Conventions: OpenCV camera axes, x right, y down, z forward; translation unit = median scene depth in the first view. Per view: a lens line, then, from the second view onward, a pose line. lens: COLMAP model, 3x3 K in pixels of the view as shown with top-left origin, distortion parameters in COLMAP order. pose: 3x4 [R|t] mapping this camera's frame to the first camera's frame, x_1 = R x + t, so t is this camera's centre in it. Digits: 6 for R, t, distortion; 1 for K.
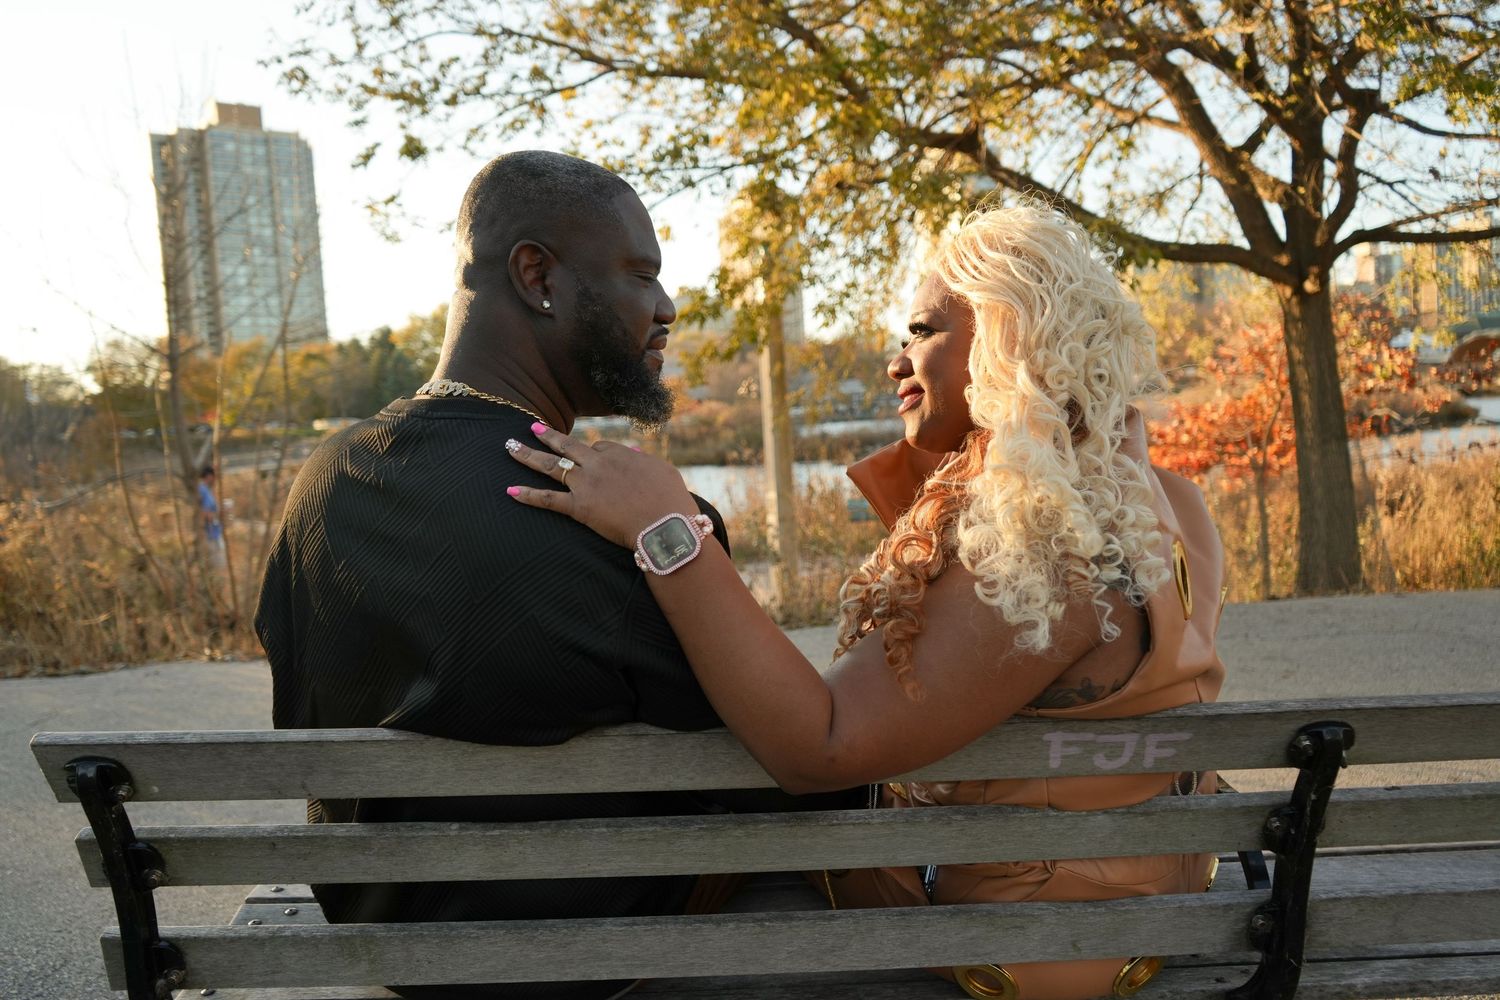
lens RADIAL K [[1205.2, 0, 750.0], [0, 1205.2, 500.0], [0, 0, 1]] dist [0.005478, 0.000087]
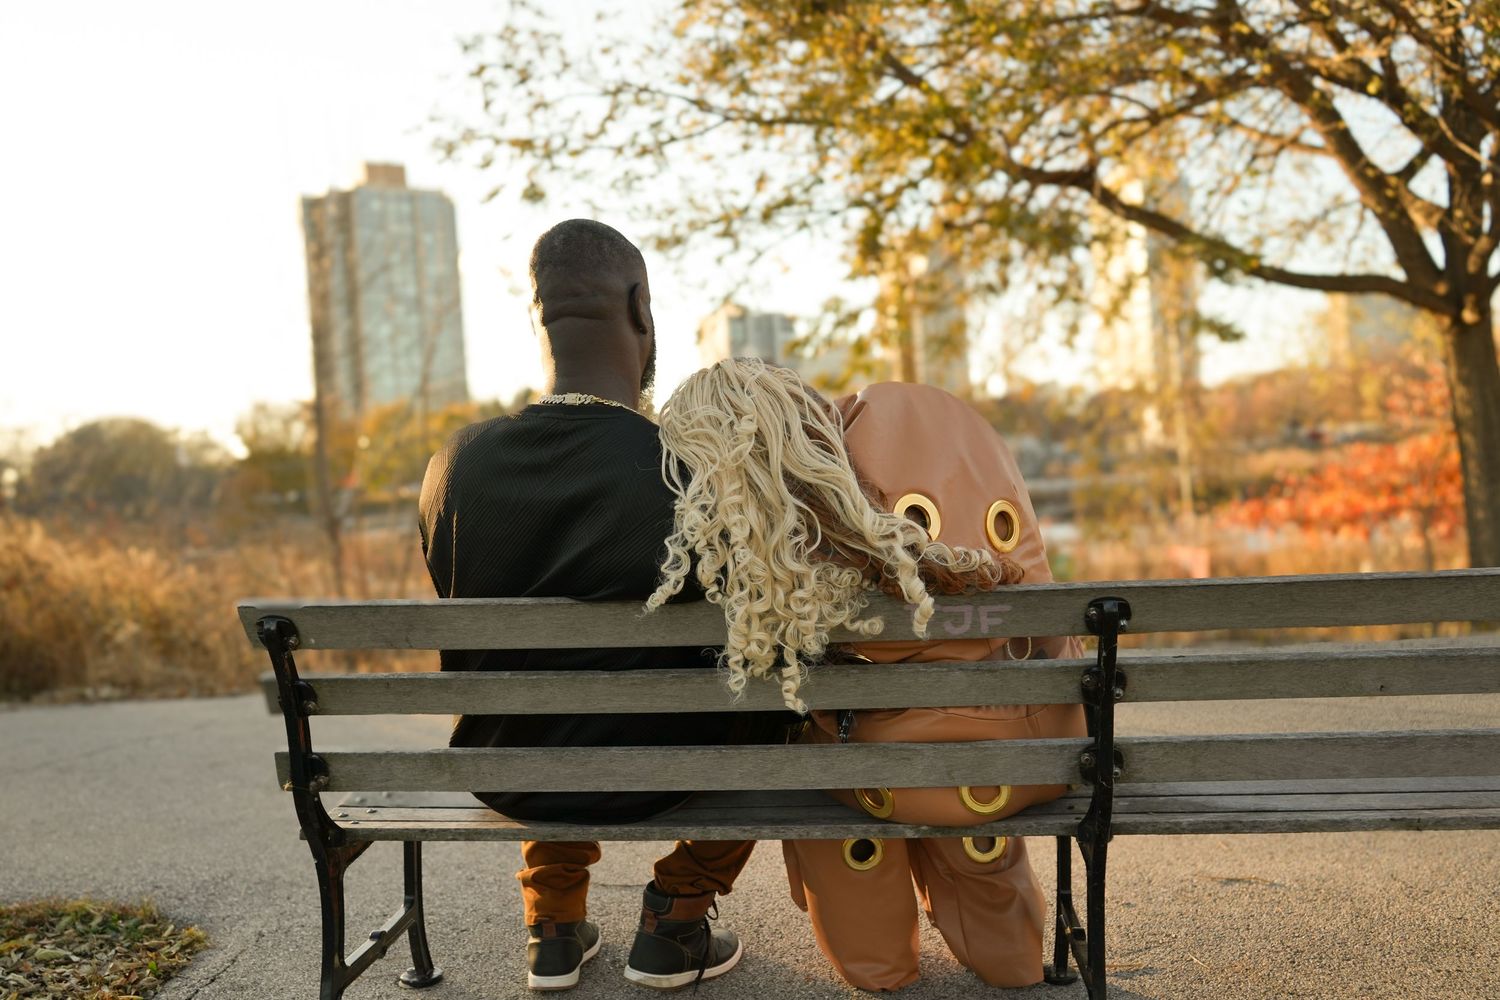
lens RADIAL K [[1309.6, 0, 750.0], [0, 1309.6, 500.0], [0, 0, 1]] dist [-0.000652, -0.012480]
pose [[0.992230, -0.004803, -0.124321, 0.041177], [-0.001601, 0.998679, -0.051356, 0.024151], [0.124404, 0.051156, 0.990912, -0.091168]]
